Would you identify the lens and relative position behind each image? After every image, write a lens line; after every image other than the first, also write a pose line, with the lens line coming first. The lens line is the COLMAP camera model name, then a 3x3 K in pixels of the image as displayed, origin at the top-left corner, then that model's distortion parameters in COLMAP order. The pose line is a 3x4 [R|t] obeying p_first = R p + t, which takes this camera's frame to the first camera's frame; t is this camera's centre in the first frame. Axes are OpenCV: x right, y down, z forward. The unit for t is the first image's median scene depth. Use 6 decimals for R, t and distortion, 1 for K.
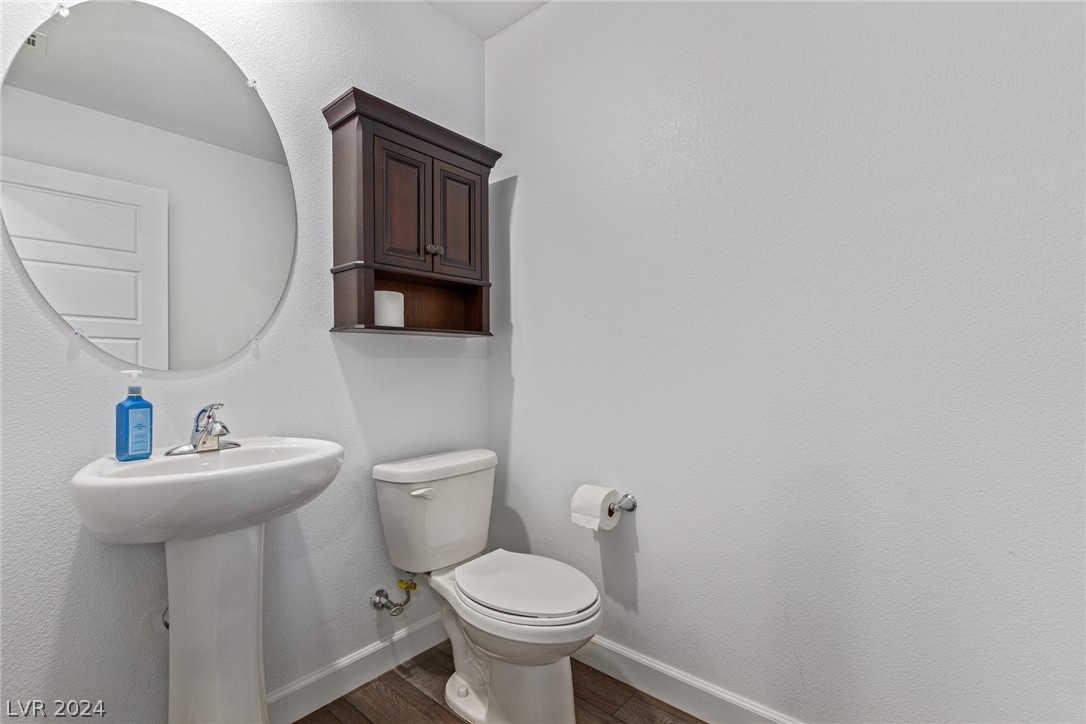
lens RADIAL K [[495.3, 0, 543.3], [0, 495.3, 364.4], [0, 0, 1]] dist [0.006410, -0.000806]
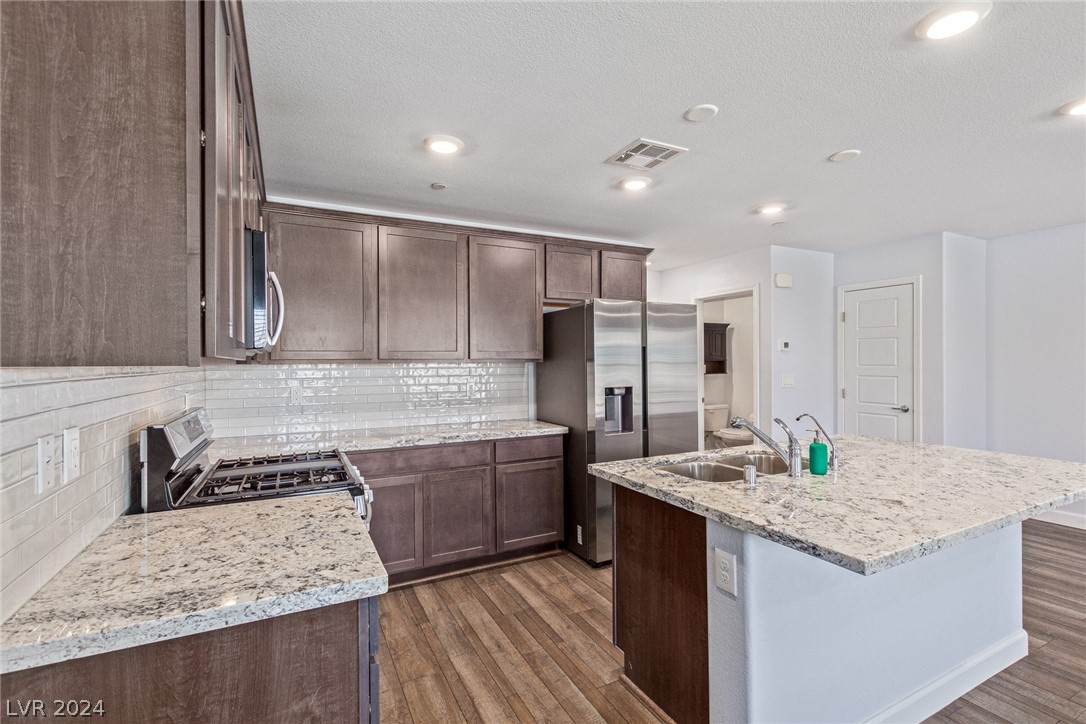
lens RADIAL K [[495.3, 0, 543.3], [0, 495.3, 364.4], [0, 0, 1]] dist [0.006410, -0.000806]
pose [[0.917181, -0.006071, -0.398425, 0.119801], [0.001544, 0.999931, -0.011682, -0.102285], [0.398468, 0.010100, 0.917126, -3.286485]]
